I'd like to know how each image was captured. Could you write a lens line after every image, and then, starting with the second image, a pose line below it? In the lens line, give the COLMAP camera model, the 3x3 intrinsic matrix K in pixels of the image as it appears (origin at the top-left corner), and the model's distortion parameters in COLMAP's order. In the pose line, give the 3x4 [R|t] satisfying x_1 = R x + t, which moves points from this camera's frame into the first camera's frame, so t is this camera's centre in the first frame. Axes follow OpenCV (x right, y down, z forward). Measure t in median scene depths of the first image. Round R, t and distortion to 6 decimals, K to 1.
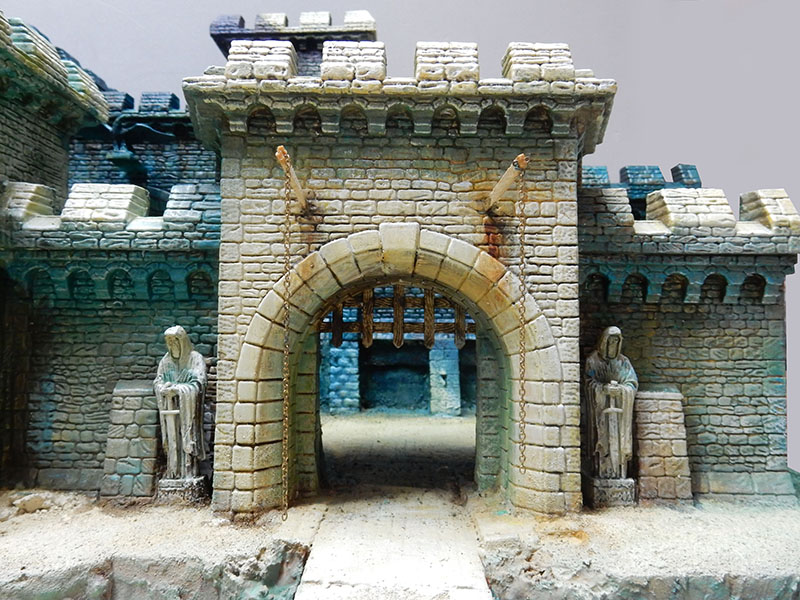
lens RADIAL K [[573.4, 0, 400.0], [0, 573.4, 300.0], [0, 0, 1]] dist [-0.009579, 0.000751]
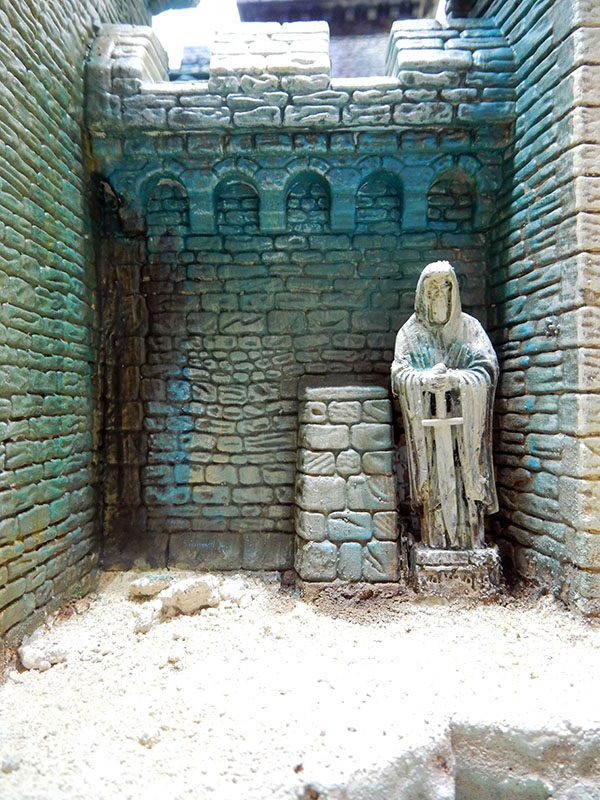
lens RADIAL K [[573.4, 0, 300.0], [0, 573.4, 400.0], [0, 0, 1]] dist [-0.009579, 0.000751]
pose [[0.998872, -0.014036, -0.045361, -0.474696], [0.015346, 0.999471, 0.028665, 0.149015], [0.044935, -0.029329, 0.998559, 0.442606]]
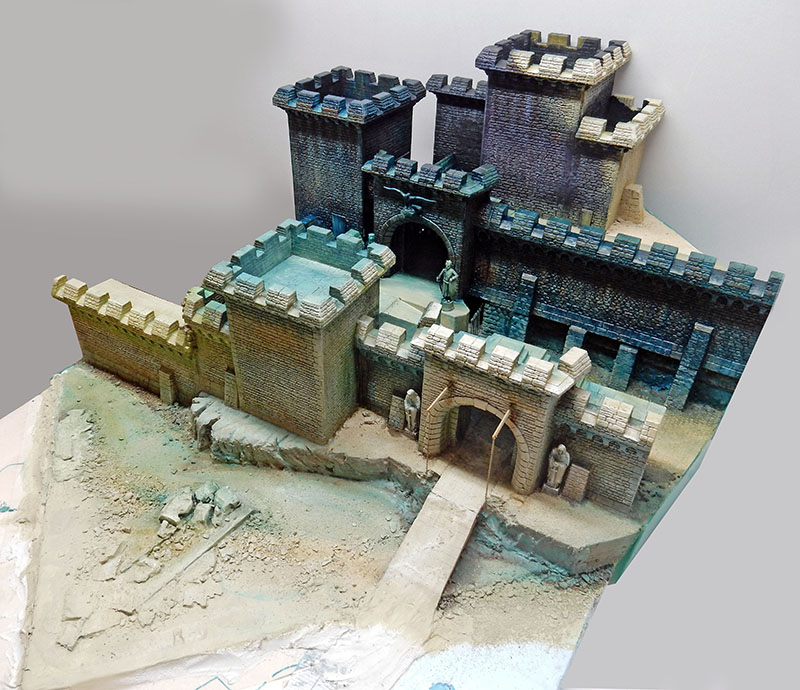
lens RADIAL K [[656.6, 0, 400.0], [0, 656.6, 345.0], [0, 0, 1]] dist [-0.001701, -0.000518]
pose [[0.872984, 0.302405, -0.382687, 0.694452], [-0.009975, 0.795505, 0.605865, -1.988363], [0.487646, -0.525093, 0.697480, -1.108680]]
